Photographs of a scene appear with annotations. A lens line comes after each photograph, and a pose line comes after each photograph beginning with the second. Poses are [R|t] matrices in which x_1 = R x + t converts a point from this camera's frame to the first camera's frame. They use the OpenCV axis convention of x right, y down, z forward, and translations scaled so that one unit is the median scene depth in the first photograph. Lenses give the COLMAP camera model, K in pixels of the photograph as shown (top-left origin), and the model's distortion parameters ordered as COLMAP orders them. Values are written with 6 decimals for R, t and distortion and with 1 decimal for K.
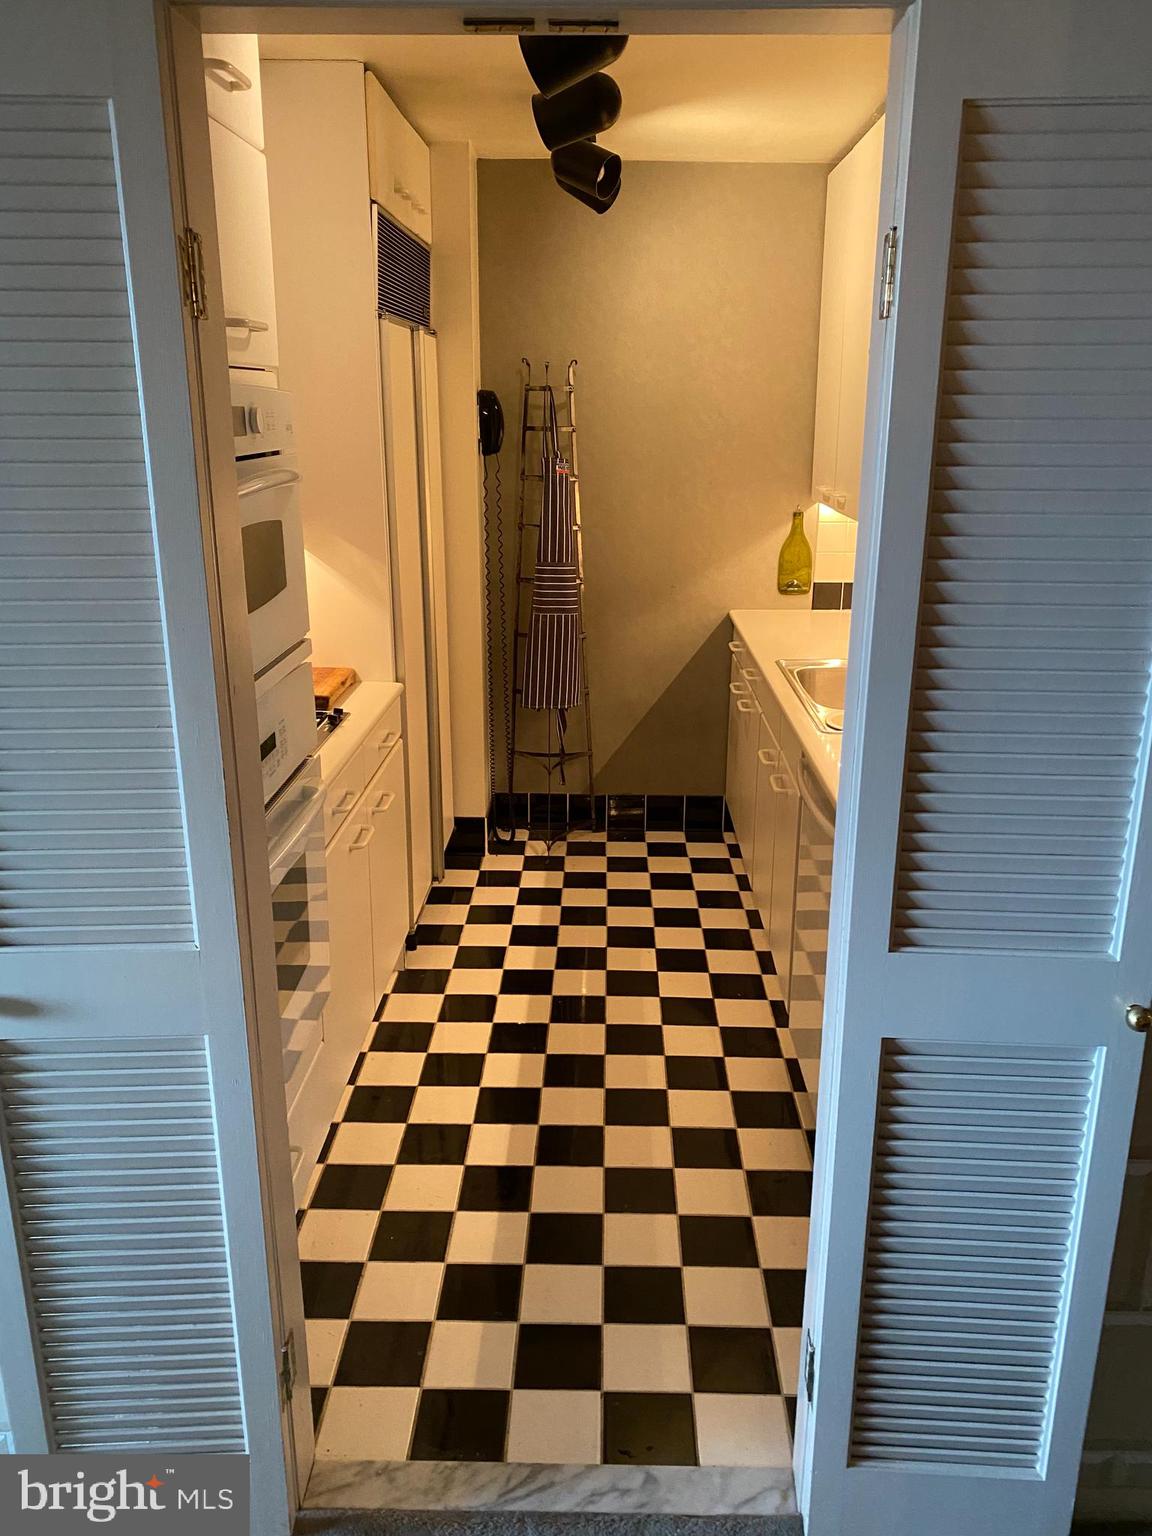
lens RADIAL K [[1186.4, 0, 569.9], [0, 1186.4, 766.2], [0, 0, 1]] dist [0.033009, -0.019668]
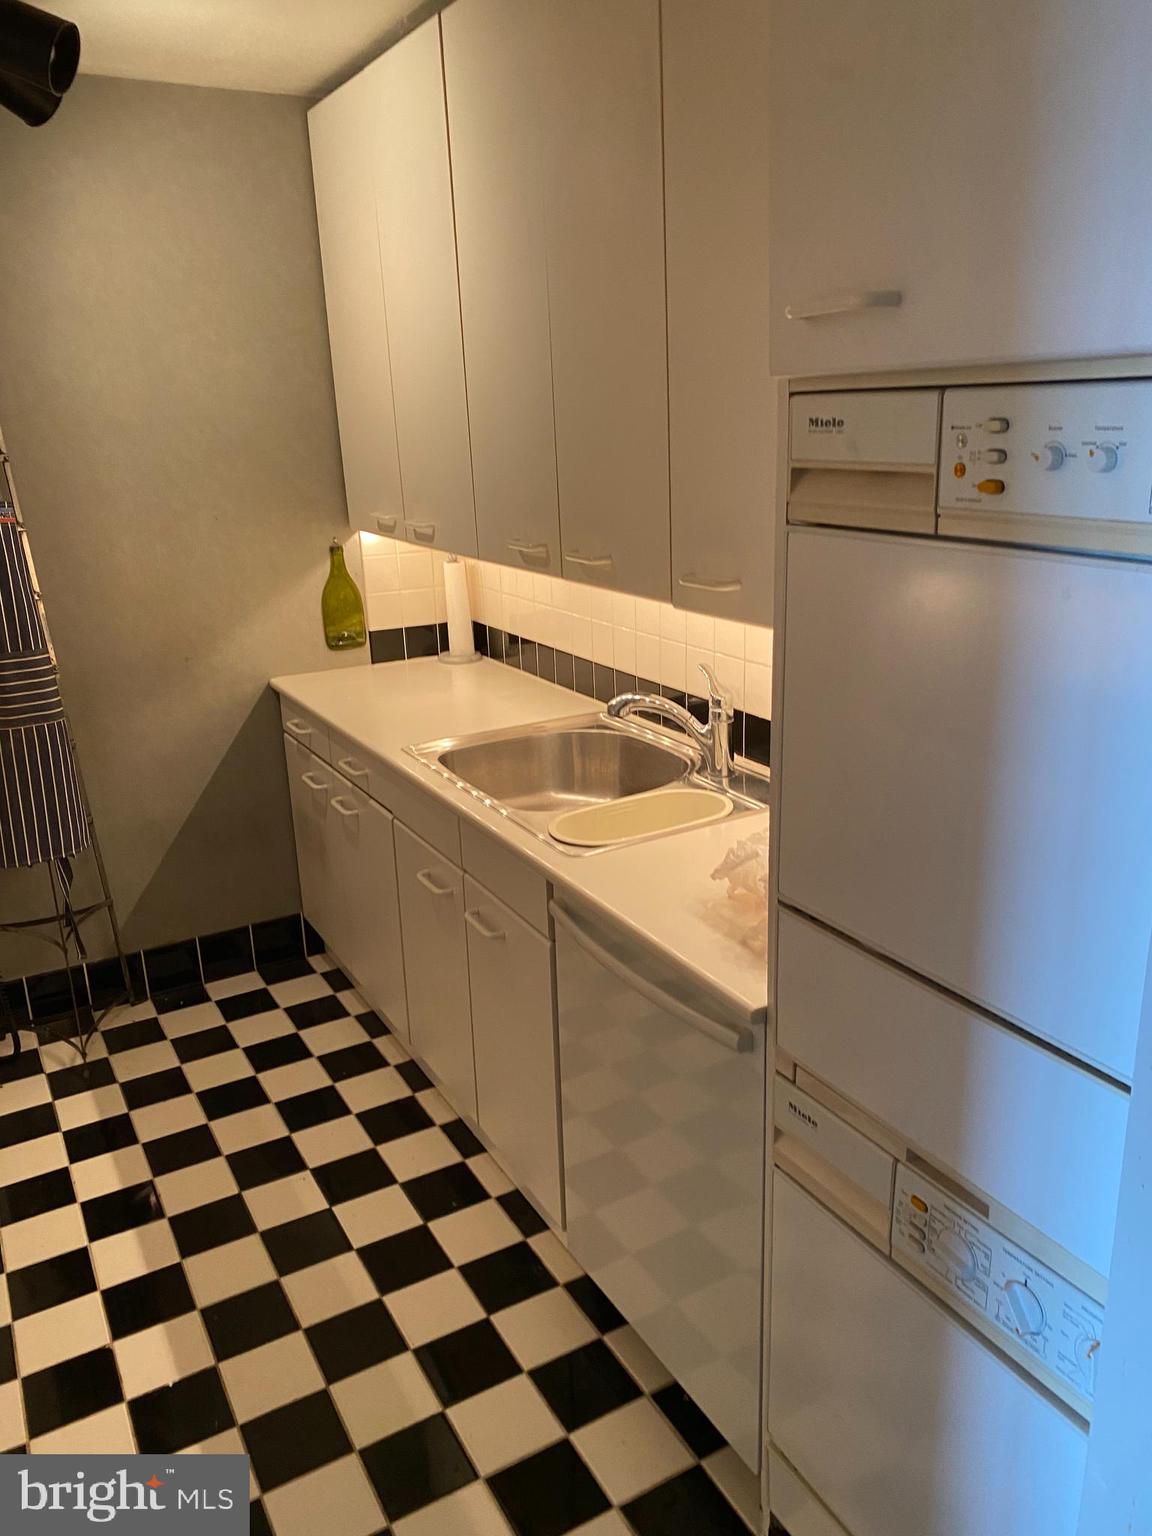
lens RADIAL K [[1186.4, 0, 581.8], [0, 1186.4, 766.3], [0, 0, 1]] dist [0.033009, -0.019668]
pose [[0.852762, -0.185276, 0.488333, -0.081136], [0.187875, 0.981198, 0.044190, -0.074355], [-0.487339, 0.054062, 0.871538, 0.240435]]
